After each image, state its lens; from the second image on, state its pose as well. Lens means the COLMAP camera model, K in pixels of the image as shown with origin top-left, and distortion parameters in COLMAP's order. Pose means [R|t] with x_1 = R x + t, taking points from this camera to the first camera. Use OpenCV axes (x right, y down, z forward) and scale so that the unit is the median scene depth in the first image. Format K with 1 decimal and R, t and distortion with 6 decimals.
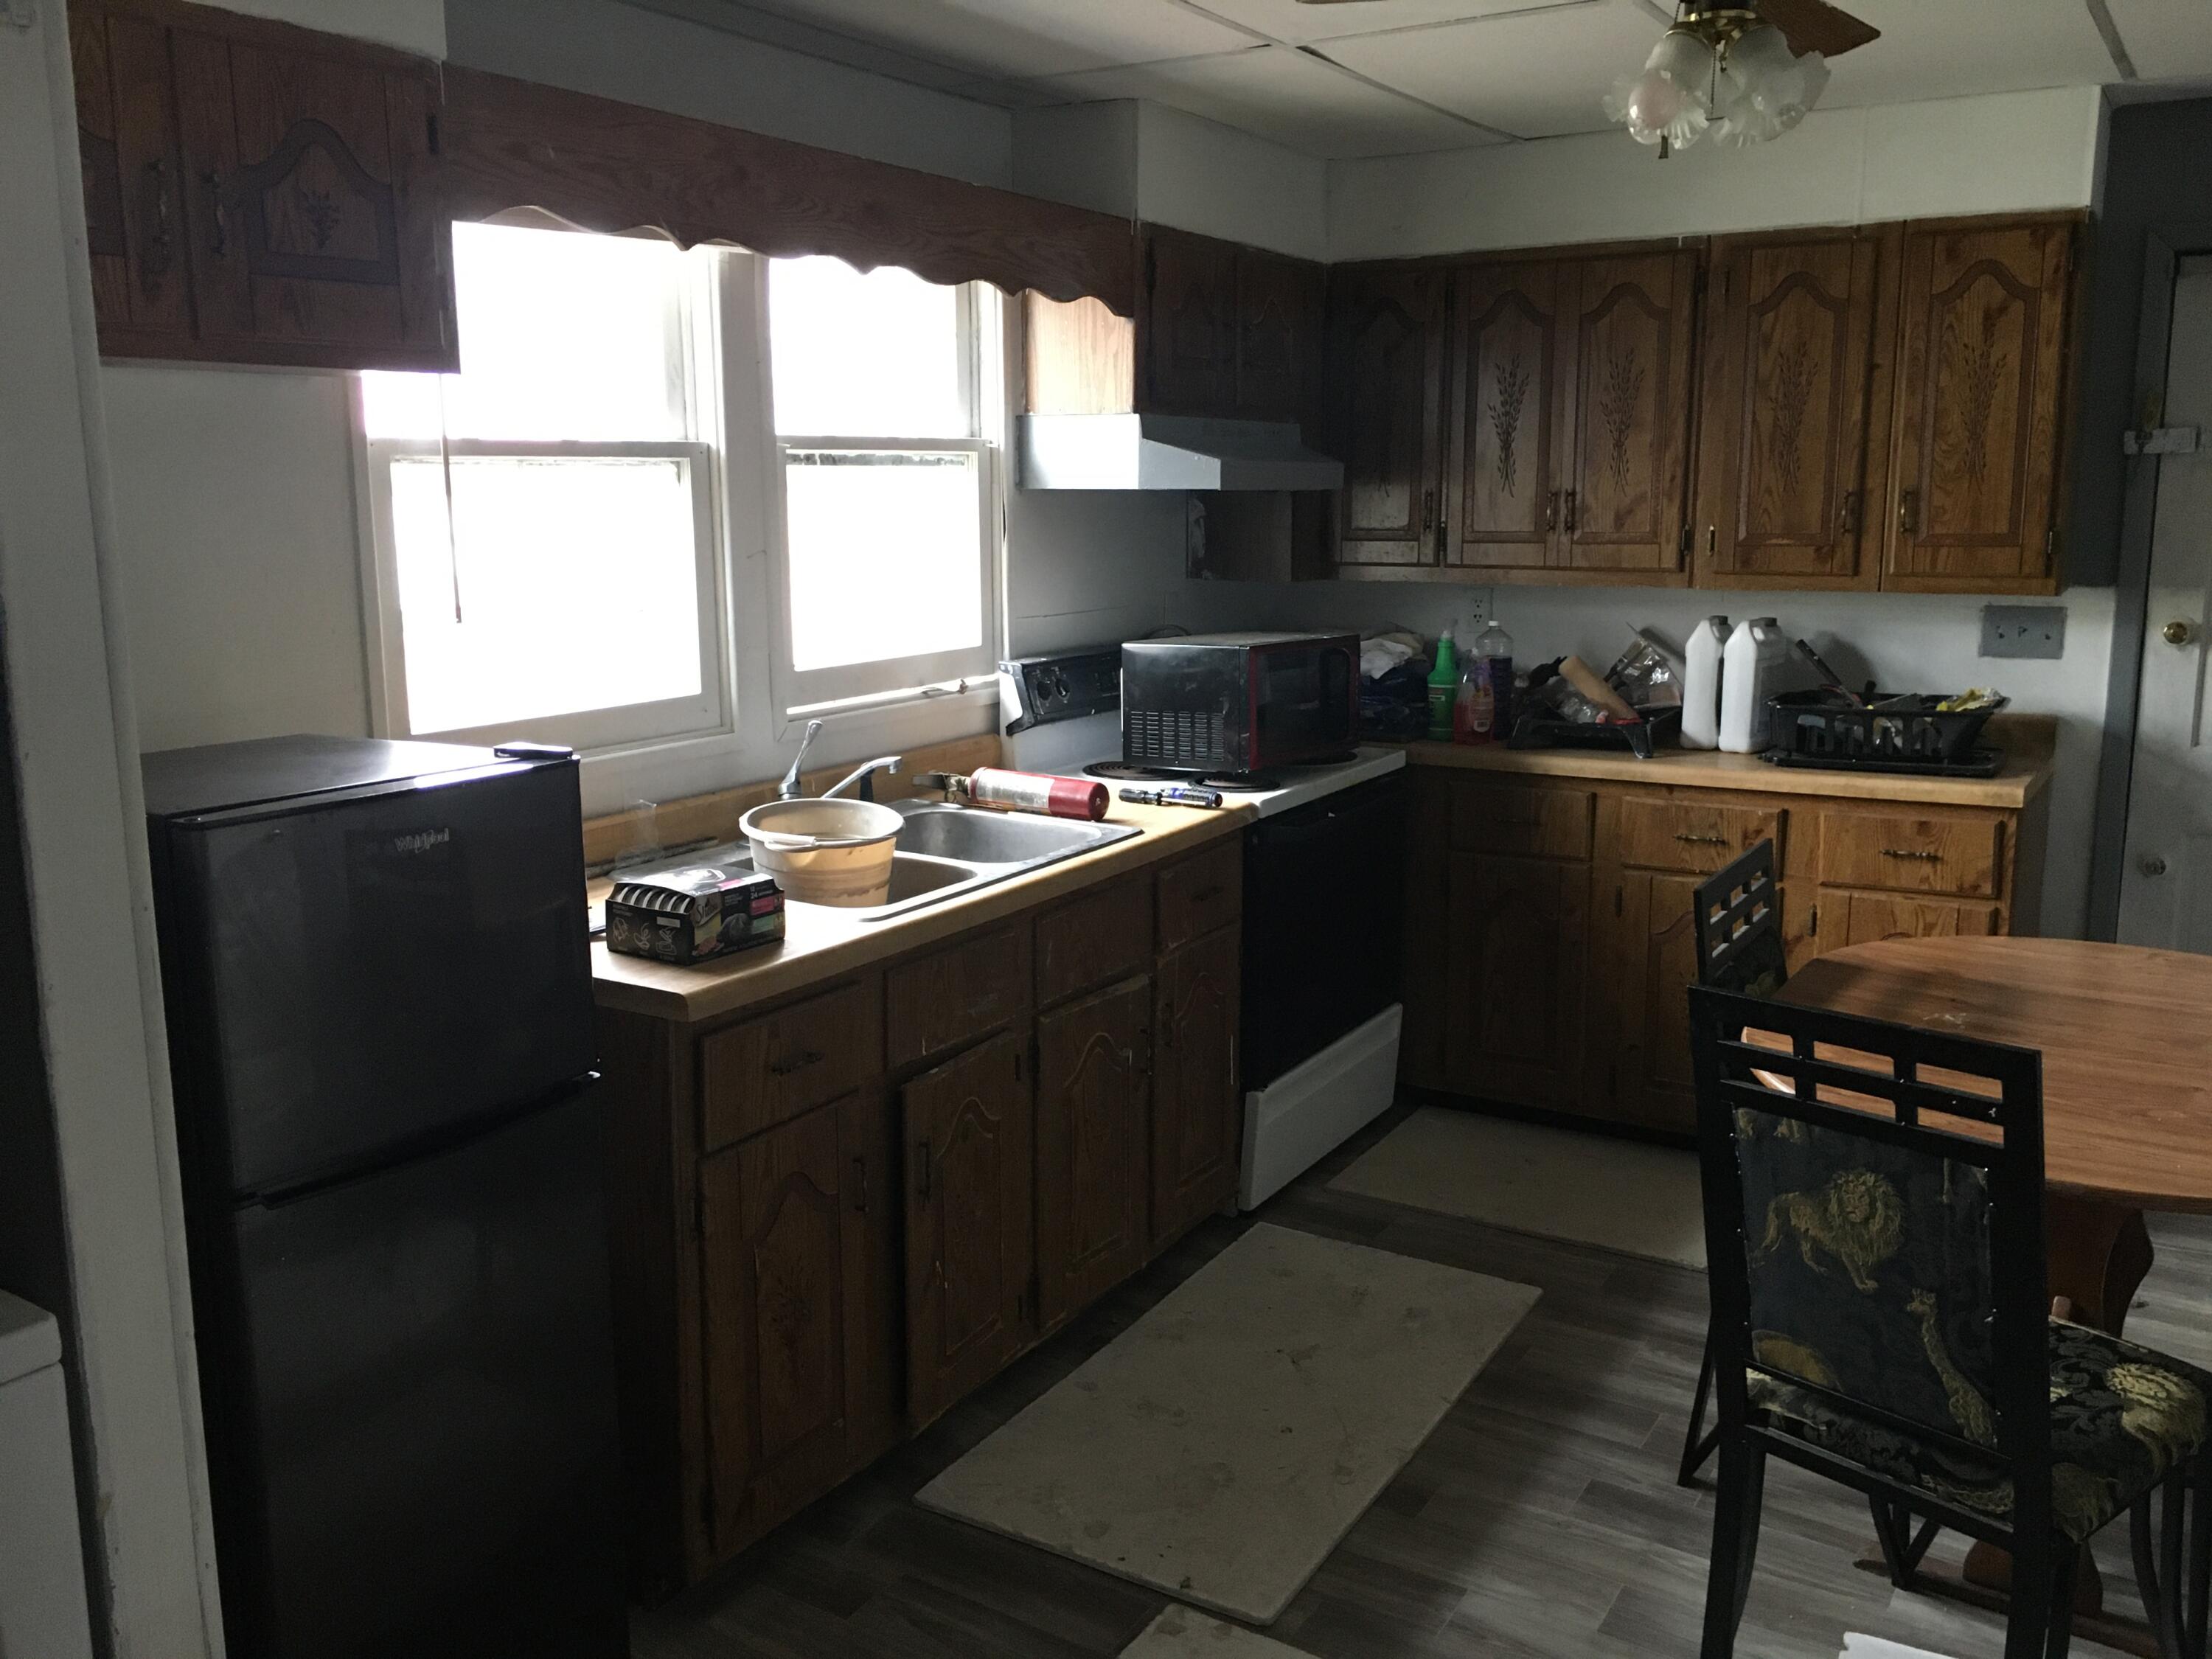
lens RADIAL K [[1856.8, 0, 1103.9], [0, 1856.8, 819.4], [0, 0, 1]] dist [0.058887, -0.082473]
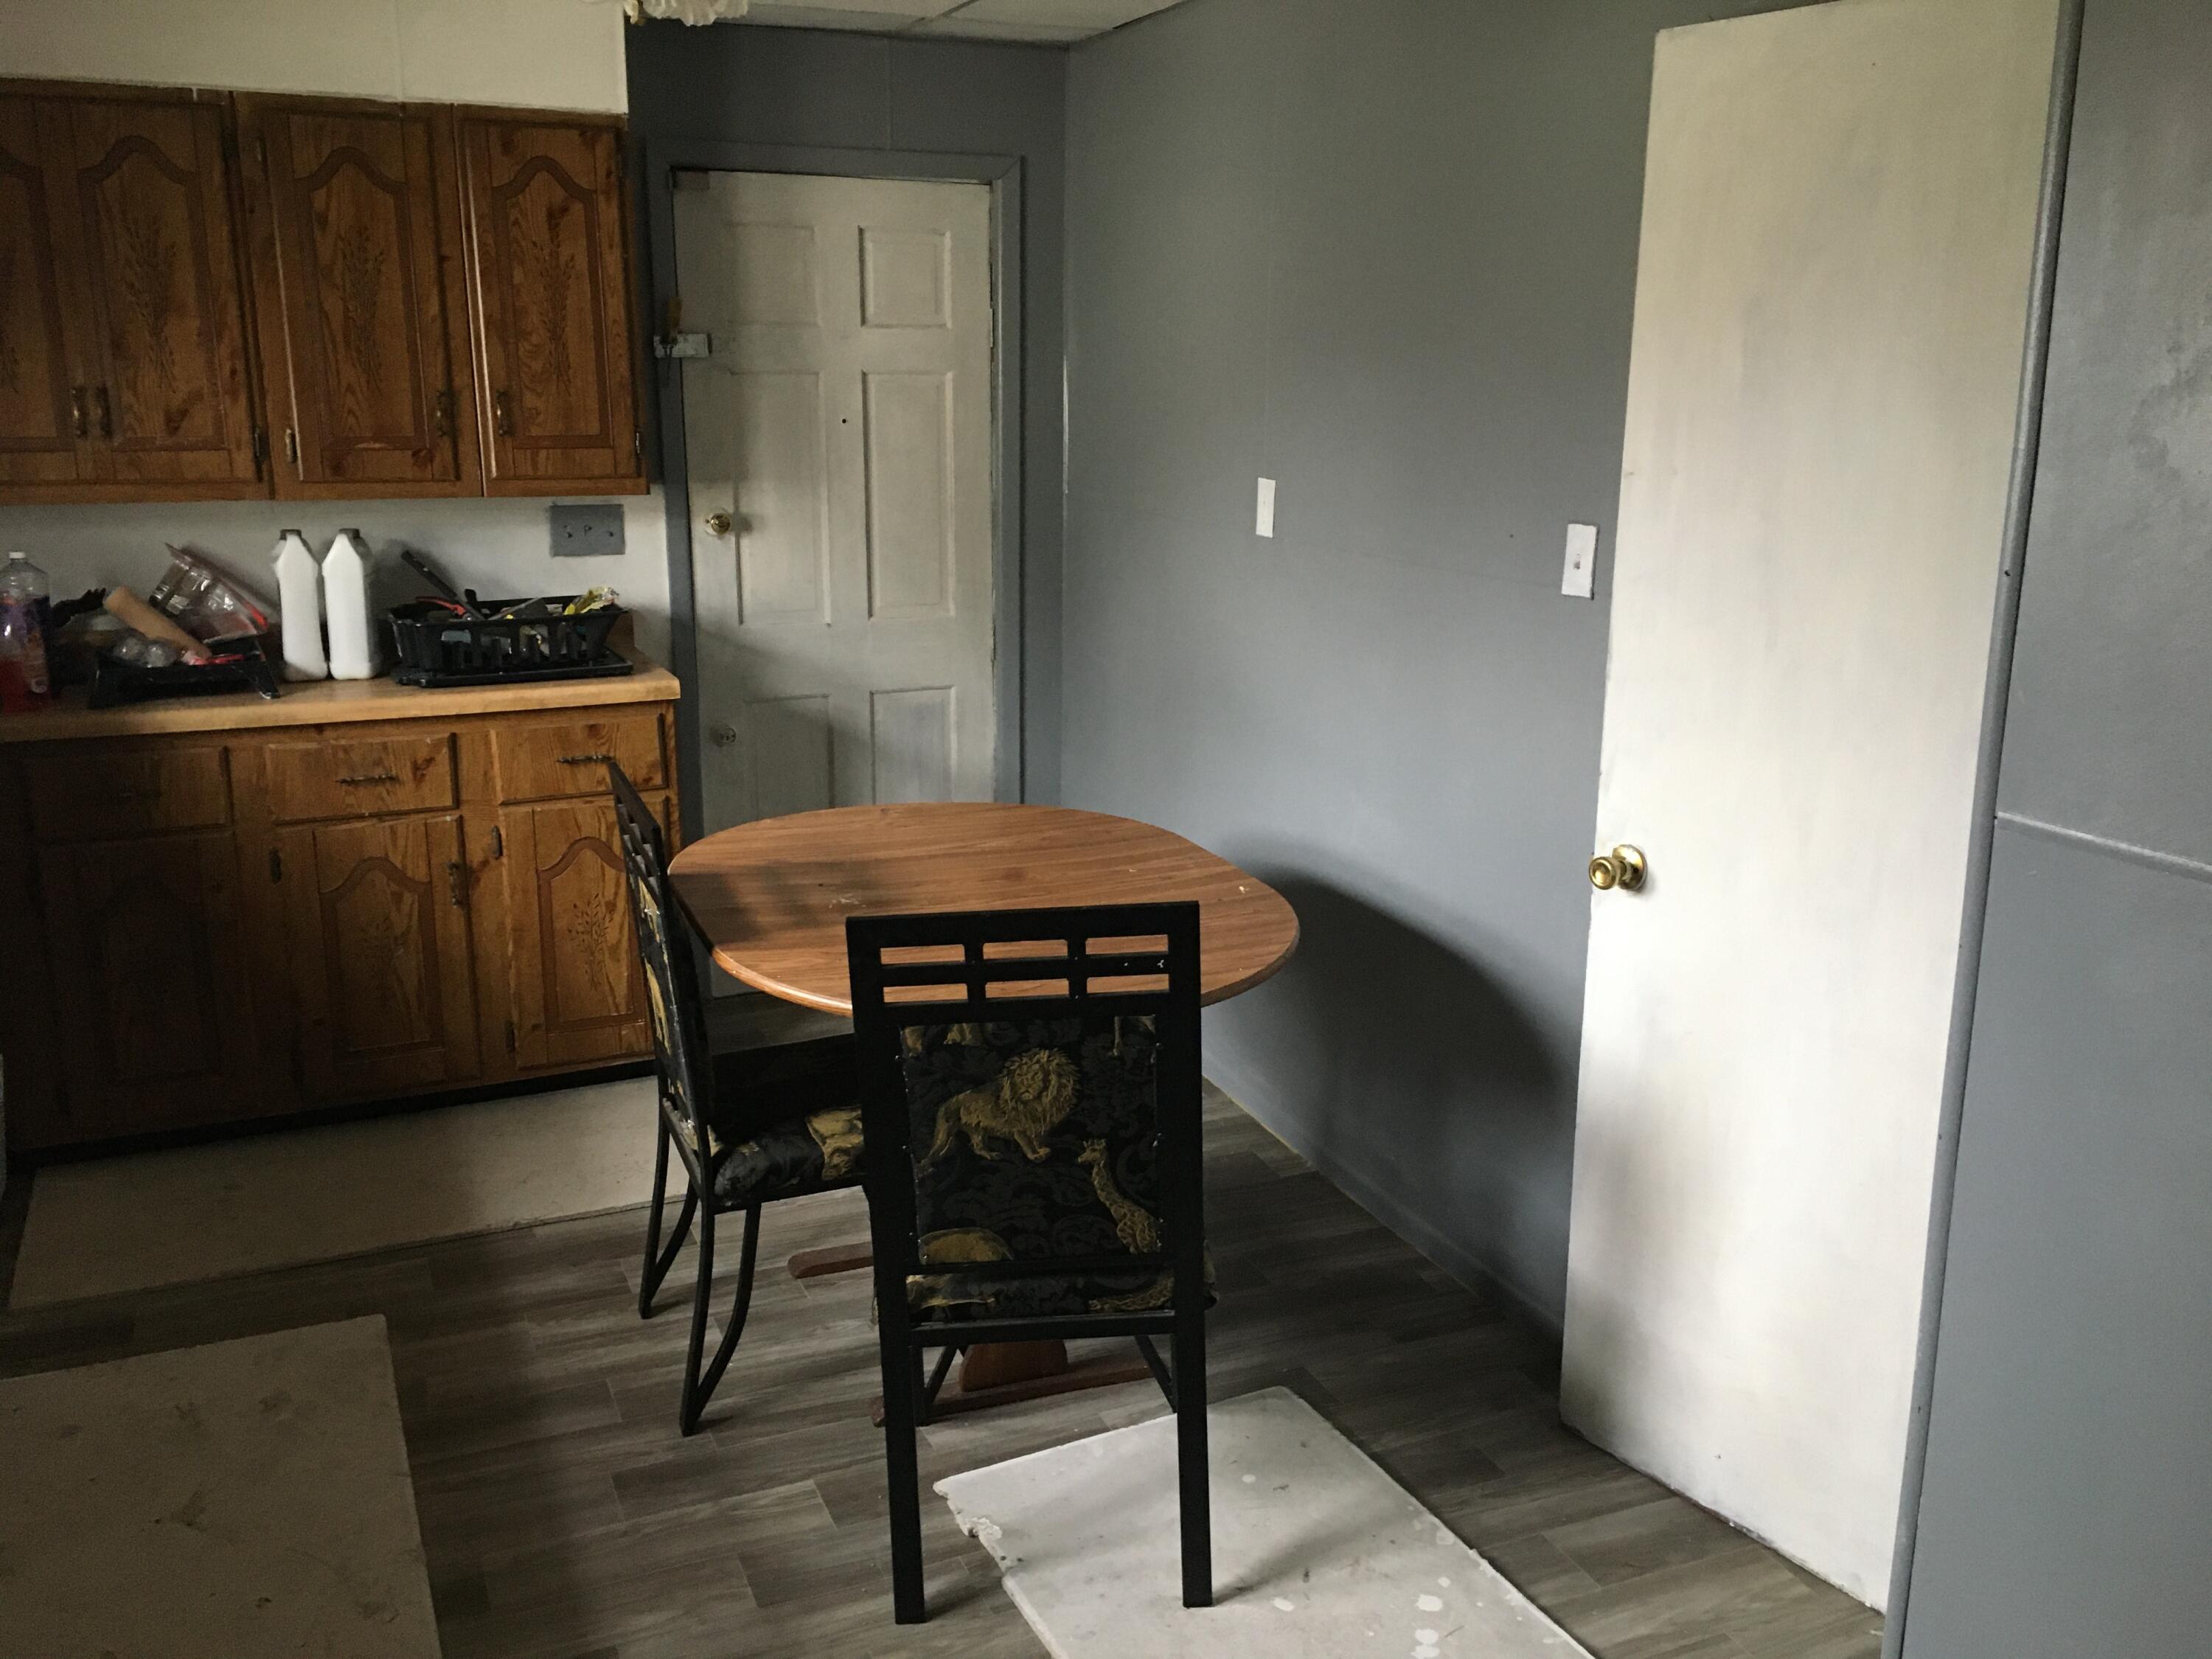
lens RADIAL K [[1856.8, 0, 1101.3], [0, 1856.8, 818.0], [0, 0, 1]] dist [0.058887, -0.082473]
pose [[0.567632, -0.183339, 0.802609, -0.221494], [0.136618, 0.982349, 0.127776, -0.040235], [-0.811868, 0.037121, 0.582659, 0.194056]]
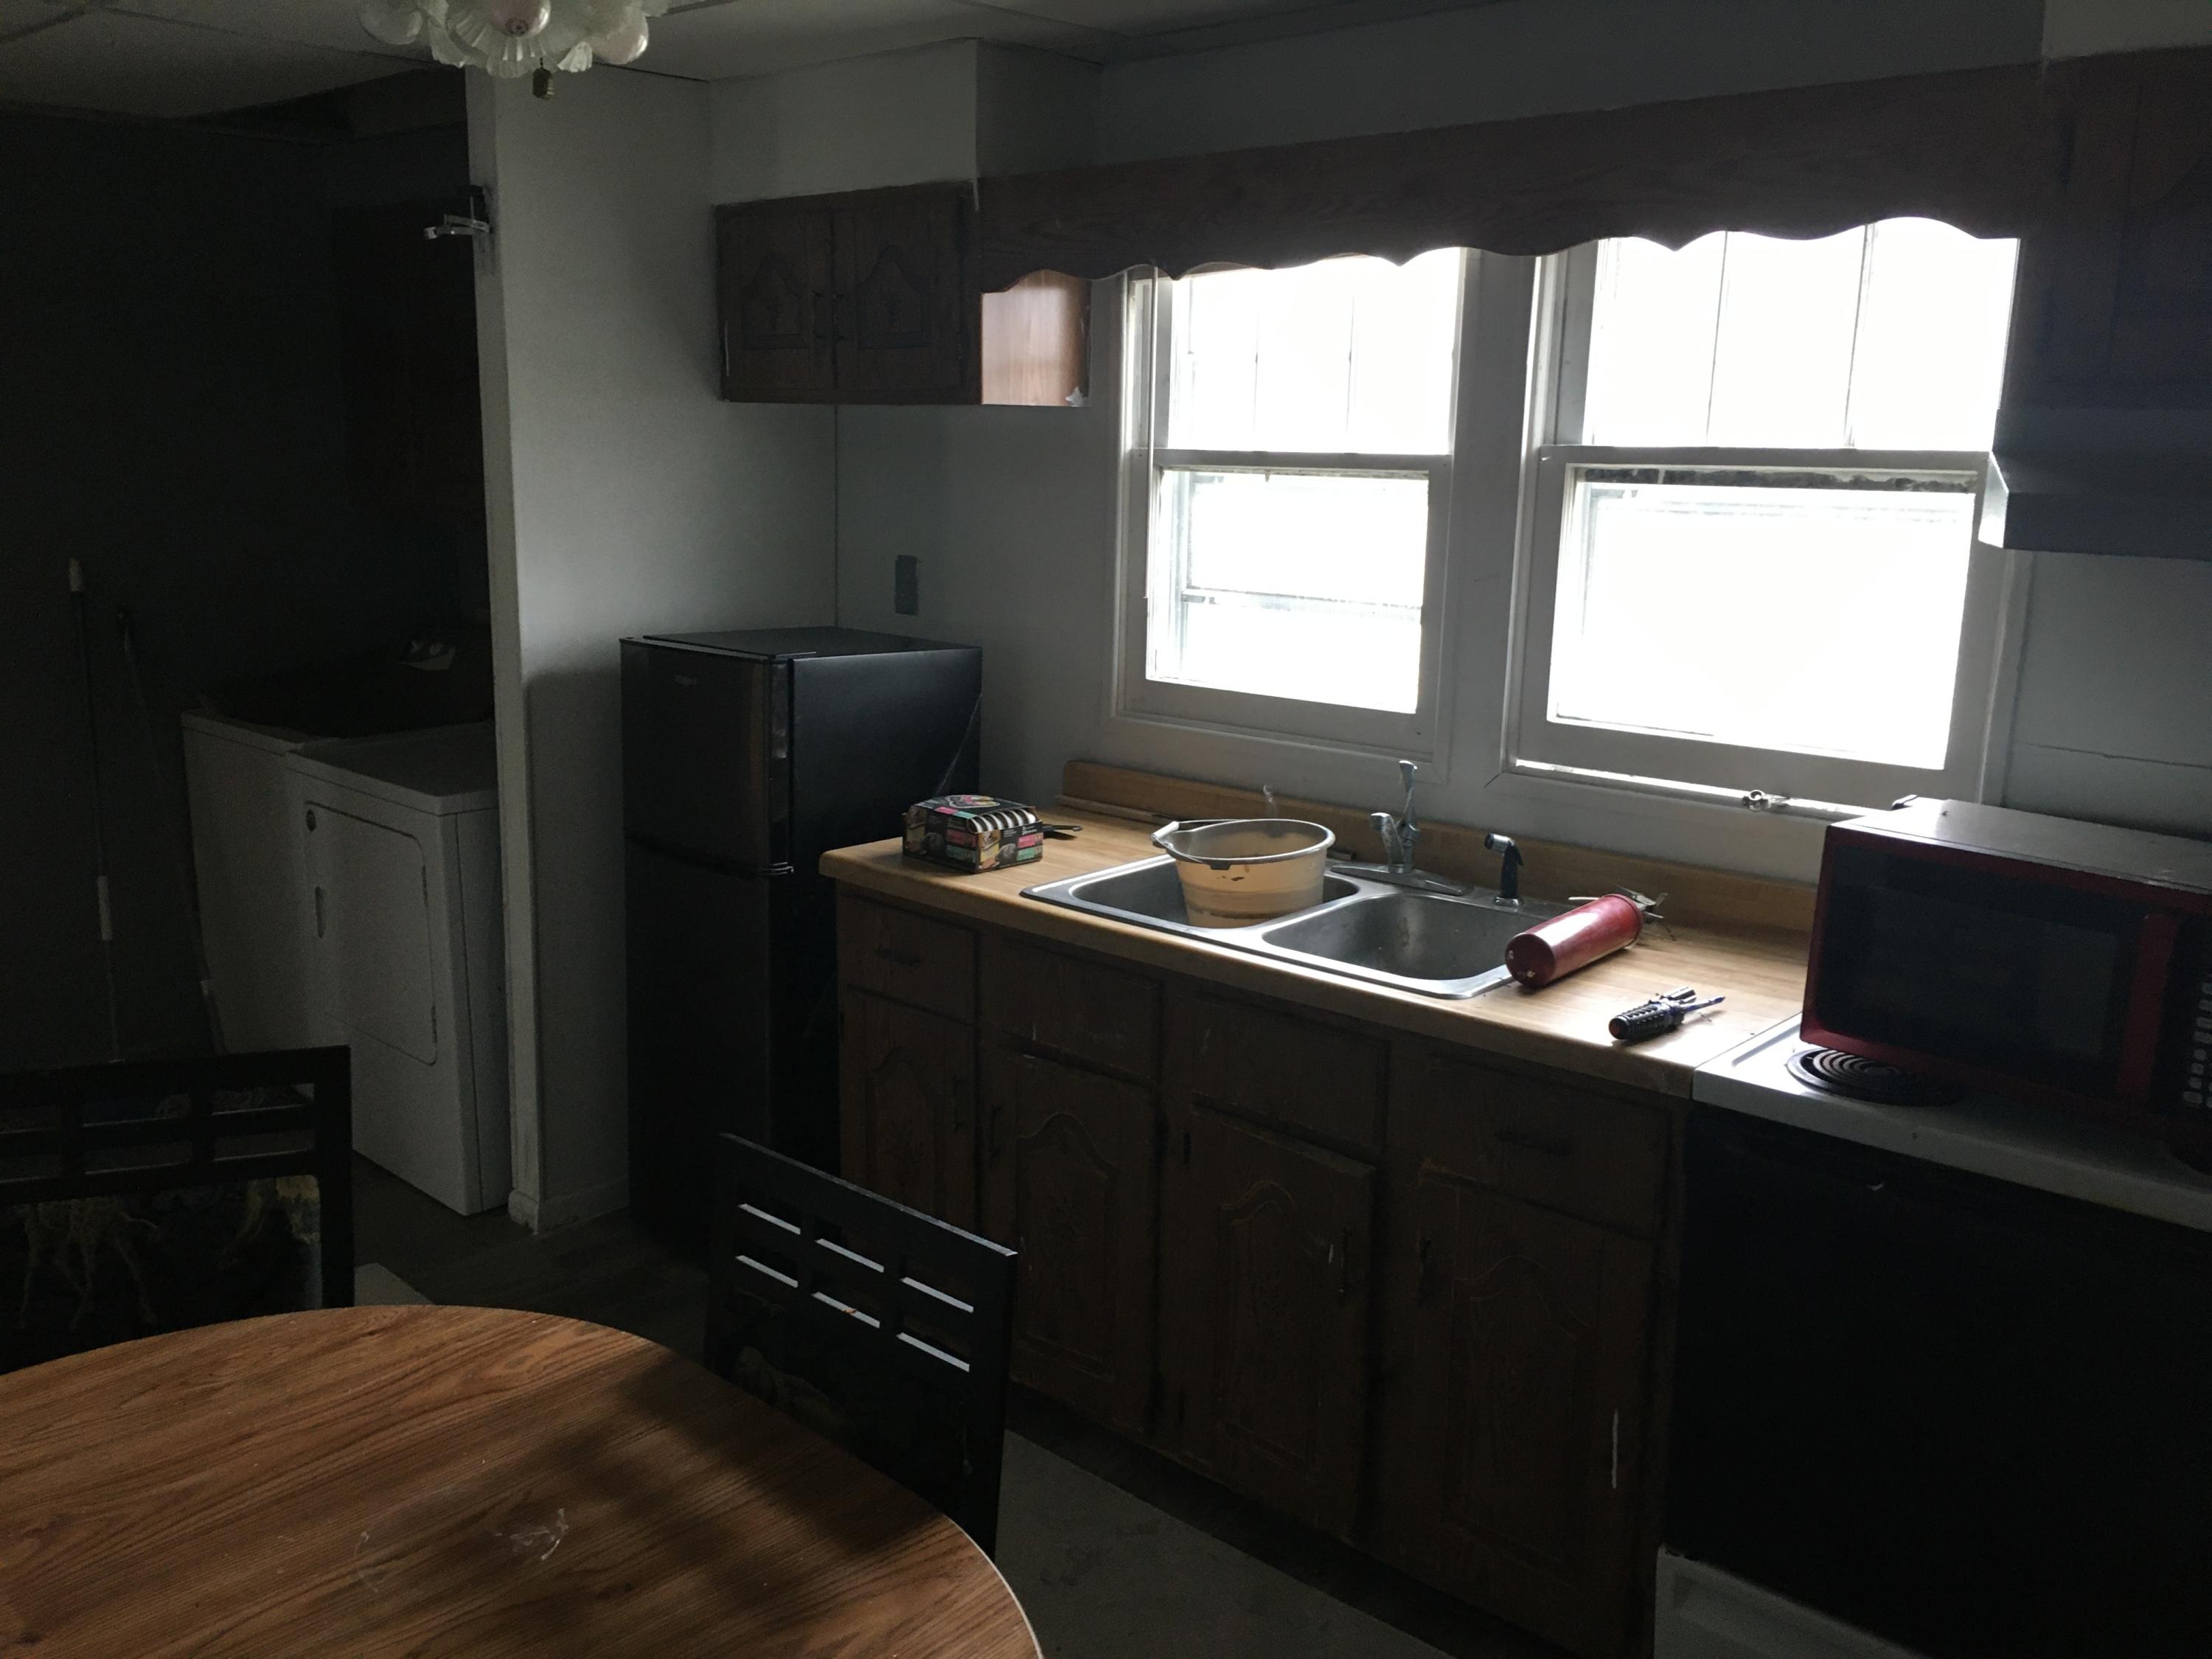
lens RADIAL K [[1856.8, 0, 1103.0], [0, 1856.8, 827.5], [0, 0, 1]] dist [0.058887, -0.082473]
pose [[-0.193055, 0.195335, -0.961548, 0.651650], [-0.199468, 0.951706, 0.233384, -0.176958], [0.960699, 0.236854, -0.144769, 0.861736]]
